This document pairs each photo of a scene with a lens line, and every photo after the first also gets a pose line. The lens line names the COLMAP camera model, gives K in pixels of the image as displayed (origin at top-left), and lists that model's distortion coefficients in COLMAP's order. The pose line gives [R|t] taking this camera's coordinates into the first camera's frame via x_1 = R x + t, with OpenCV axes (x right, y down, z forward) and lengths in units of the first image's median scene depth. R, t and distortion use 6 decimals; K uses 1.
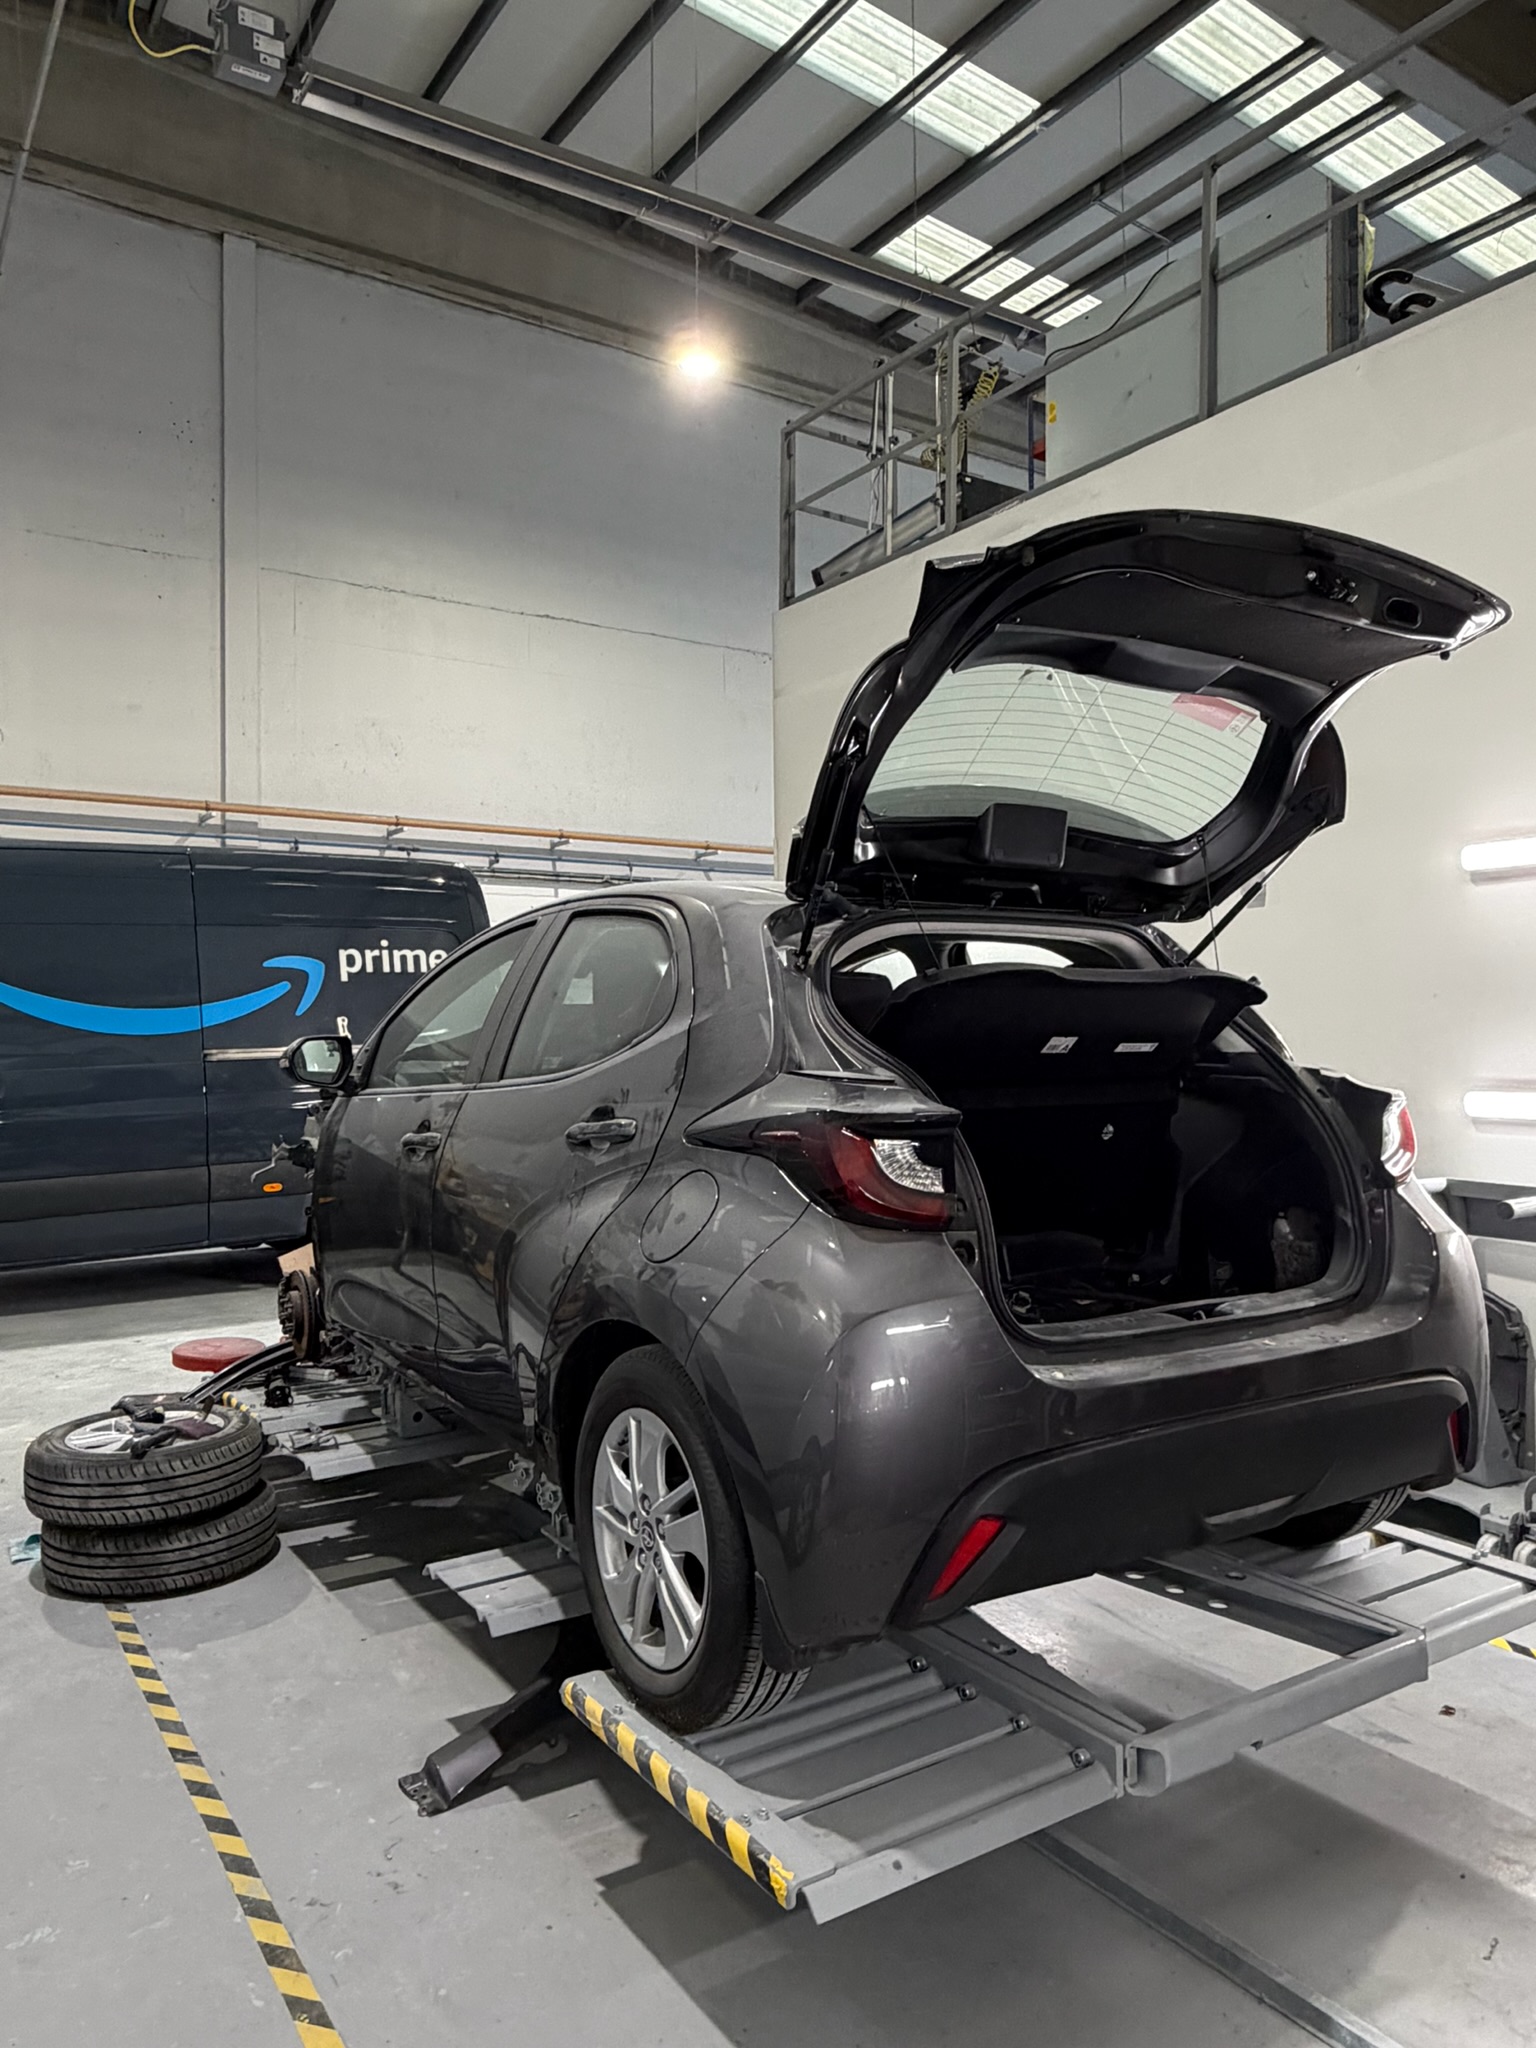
lens RADIAL K [[1457.0, 0, 768.4], [0, 1457.0, 1034.0], [0, 0, 1]] dist [0.001386, -0.000338]
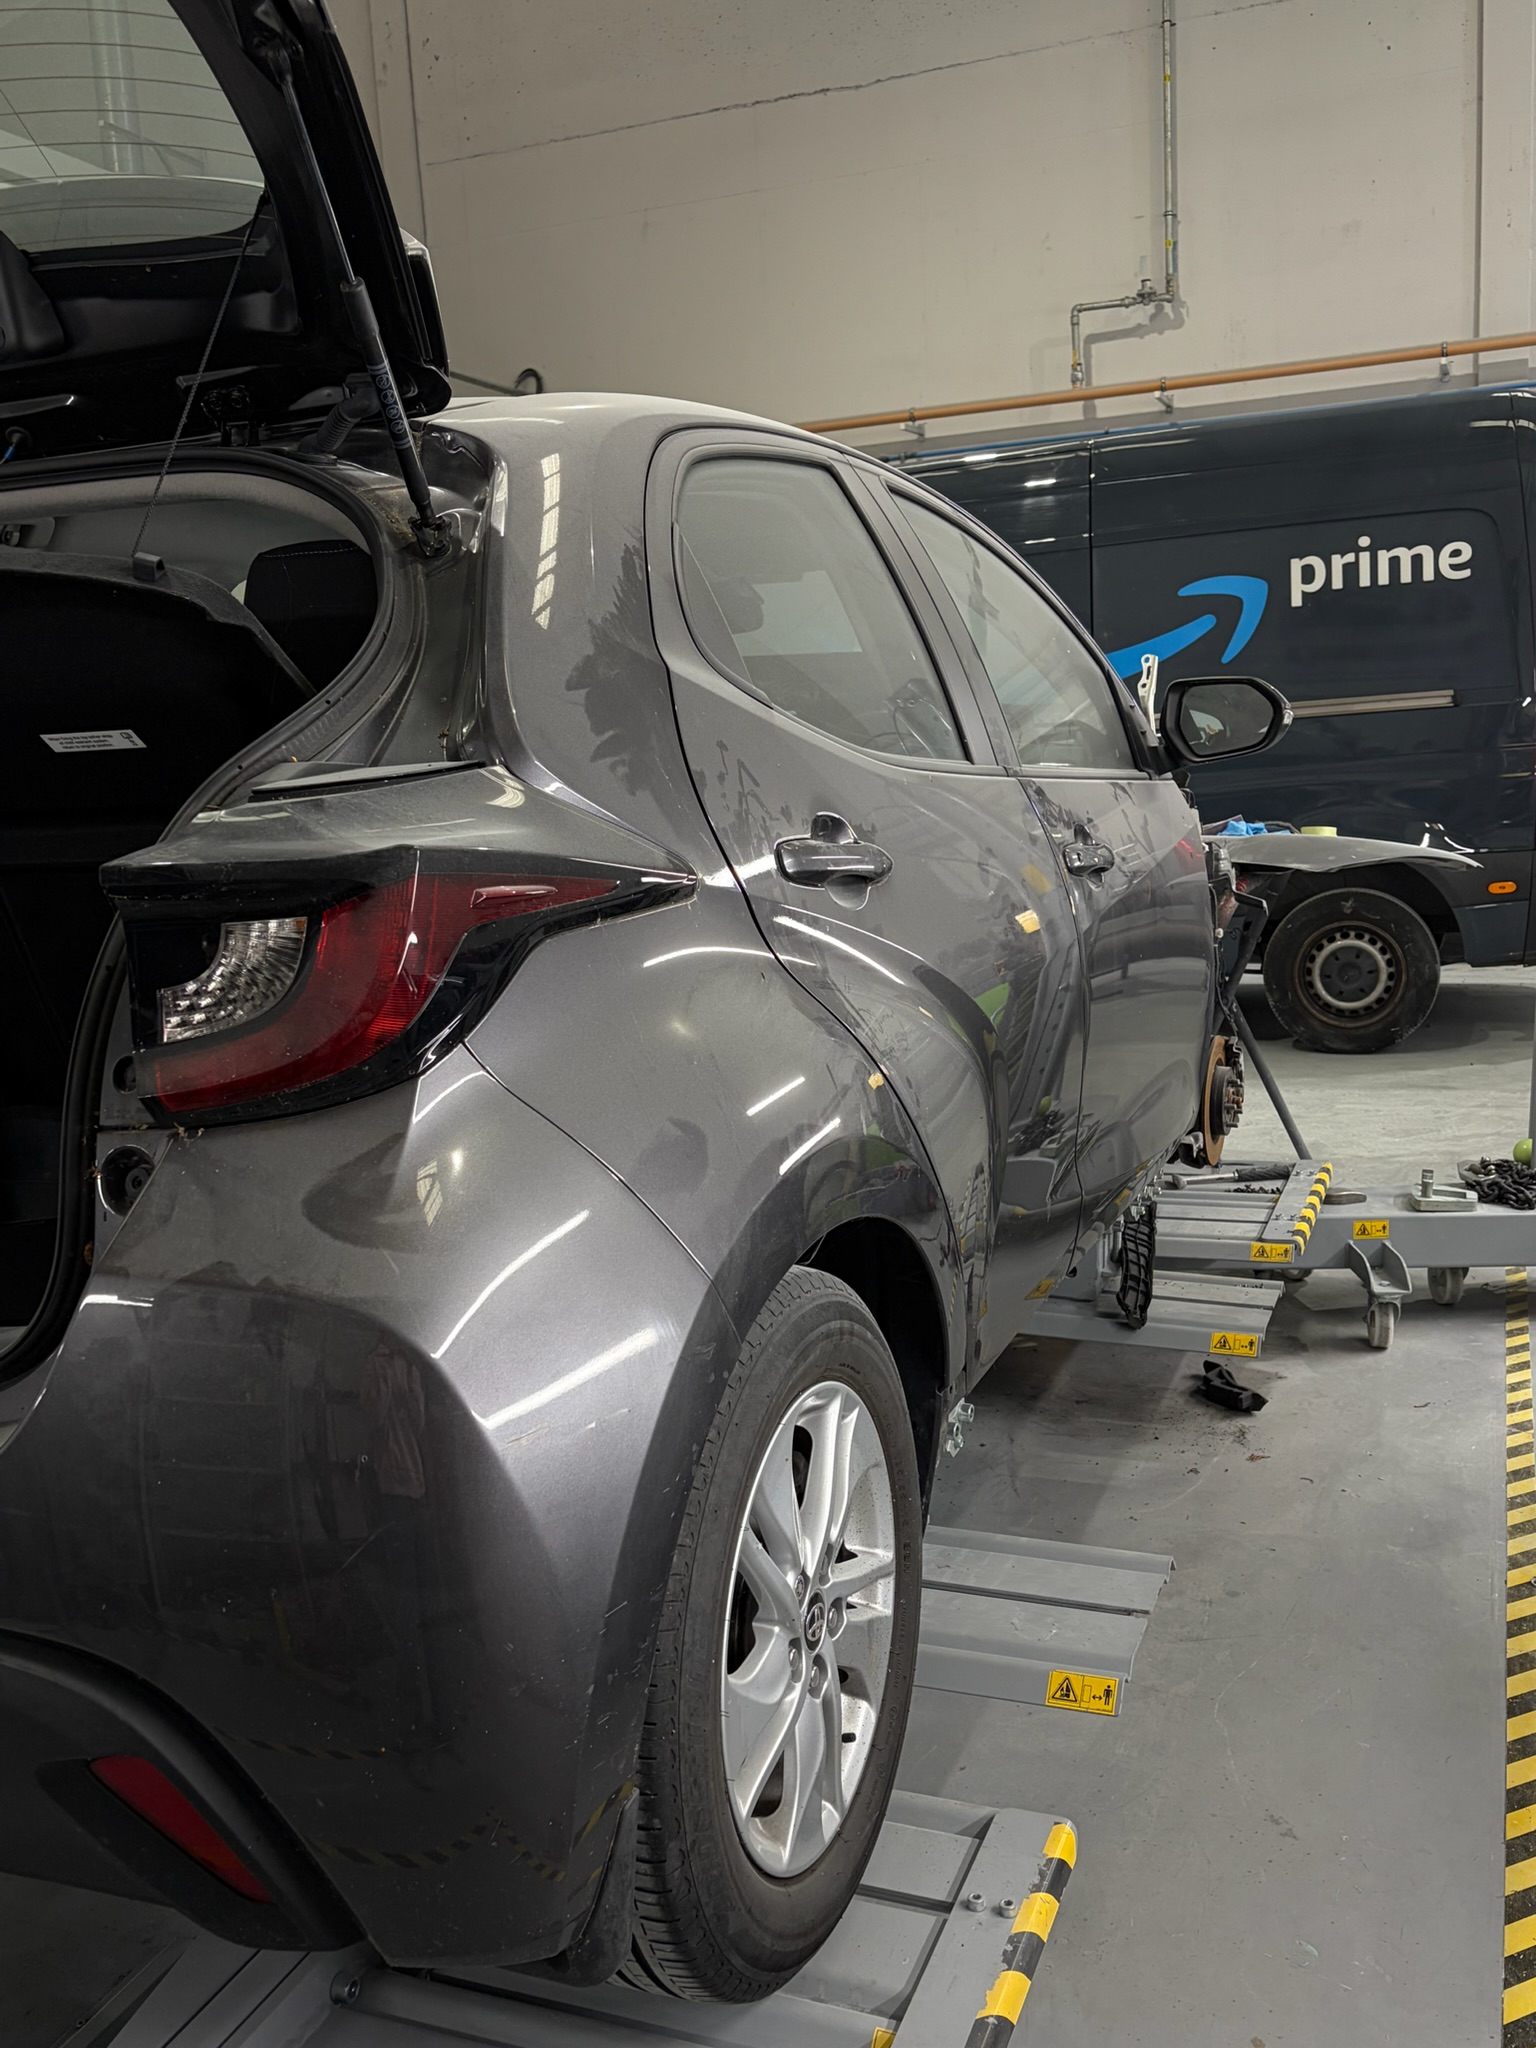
lens RADIAL K [[1833.1, 0, 768.0], [0, 1833.1, 1024.0], [0, 0, 1]] dist [0.044510, -0.000784]
pose [[0.566695, 0.110757, -0.816450, 0.856125], [0.044020, 0.985438, 0.164236, 0.010908], [0.822751, -0.129012, 0.553567, 0.850231]]
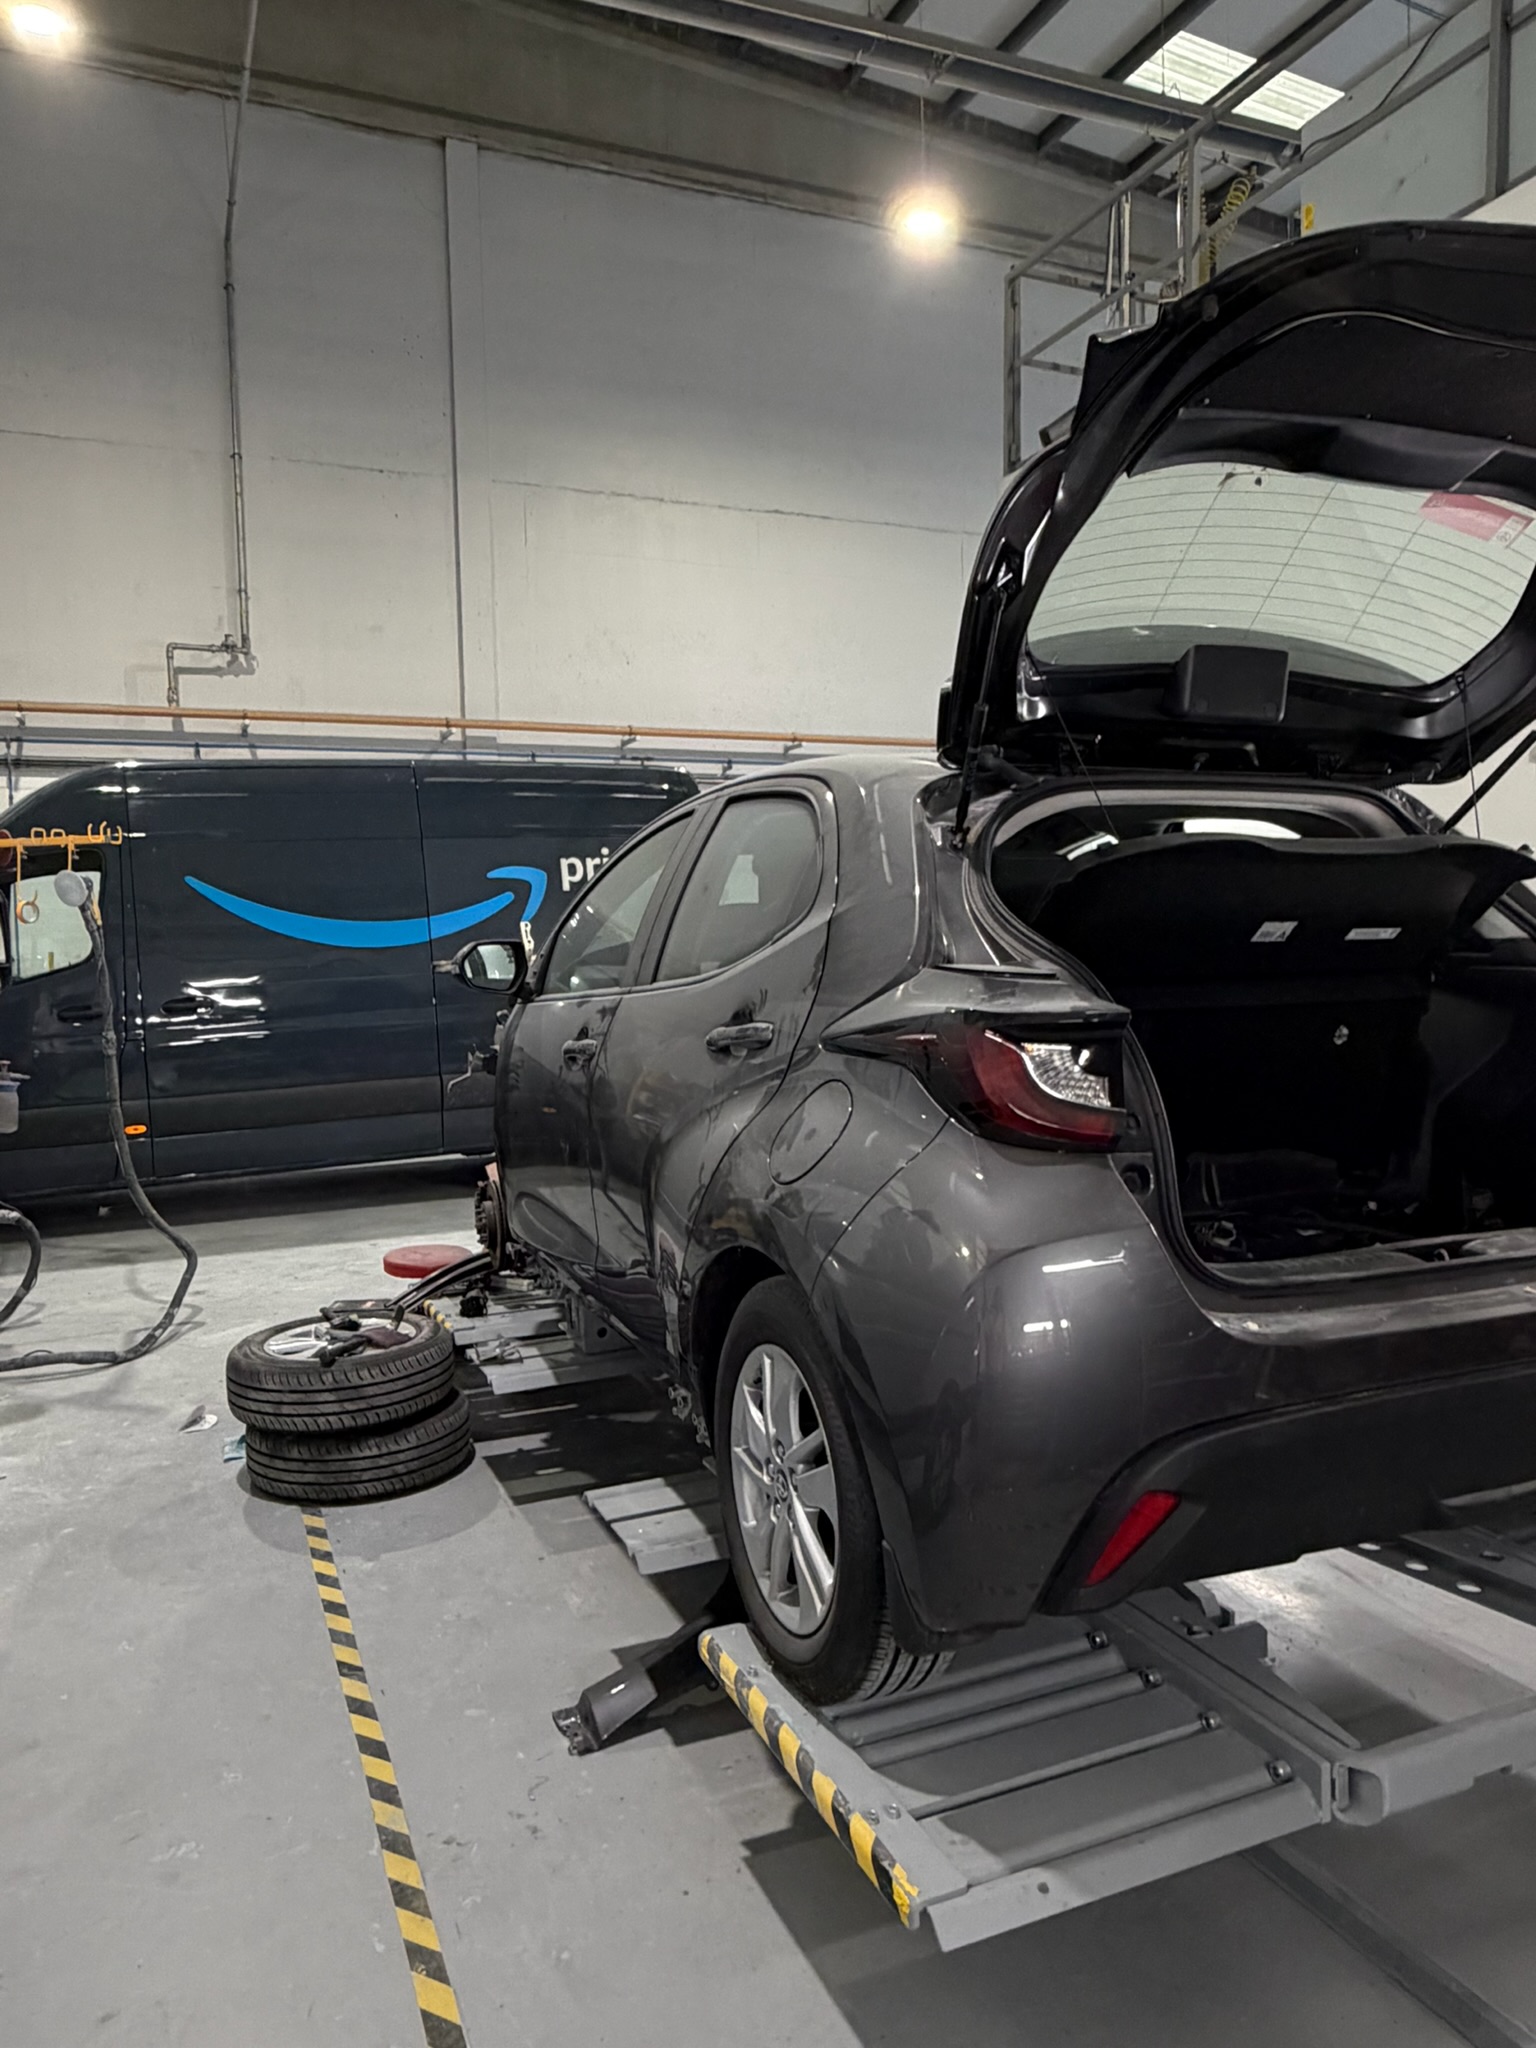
lens RADIAL K [[1457.0, 0, 768.4], [0, 1457.0, 1034.0], [0, 0, 1]] dist [0.001386, -0.000338]
pose [[0.984416, -0.005578, -0.175766, 0.057144], [0.016499, 0.998018, 0.060731, 0.010062], [0.175079, -0.062685, 0.982557, 0.111740]]
